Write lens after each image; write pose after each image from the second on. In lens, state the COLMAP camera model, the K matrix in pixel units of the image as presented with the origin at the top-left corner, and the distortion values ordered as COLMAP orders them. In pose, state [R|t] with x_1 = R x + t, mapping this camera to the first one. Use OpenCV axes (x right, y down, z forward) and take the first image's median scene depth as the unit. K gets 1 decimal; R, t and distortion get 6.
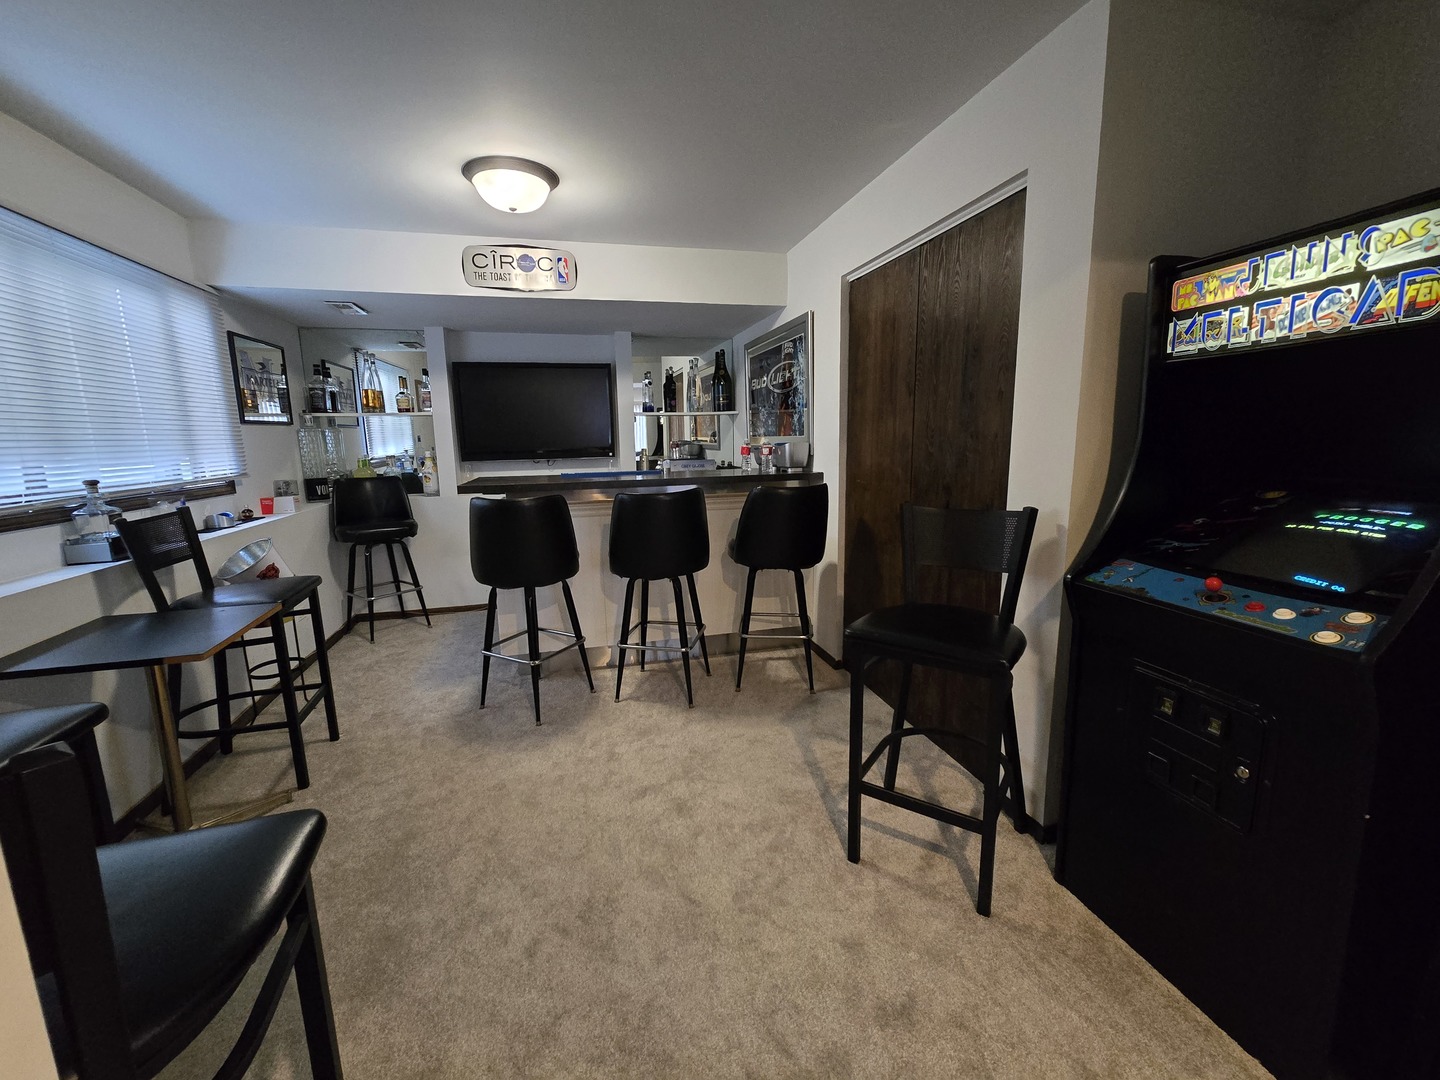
lens RADIAL K [[589.3, 0, 720.9], [0, 589.3, 537.7], [0, 0, 1]] dist [-0.006862, 0.000984]
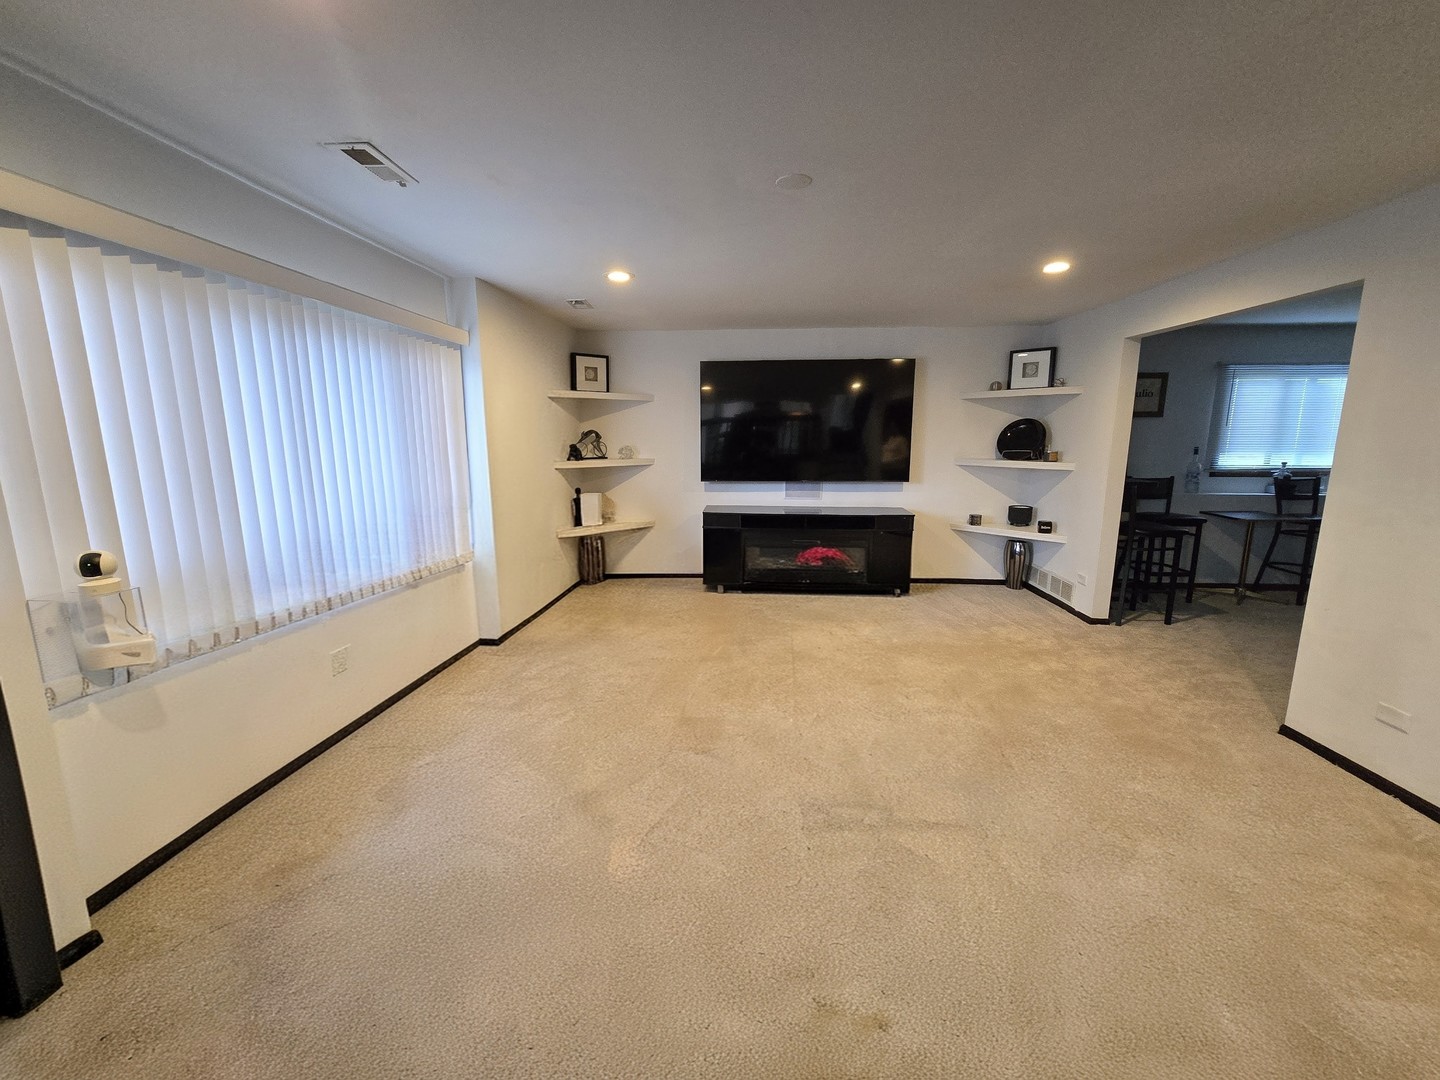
lens RADIAL K [[589.3, 0, 719.0], [0, 589.3, 537.9], [0, 0, 1]] dist [-0.006862, 0.000984]
pose [[-0.324866, 0.190703, -0.926334, 2.257060], [-0.150704, 0.956507, 0.249767, -0.048708], [0.933676, 0.220743, -0.281996, -0.554008]]
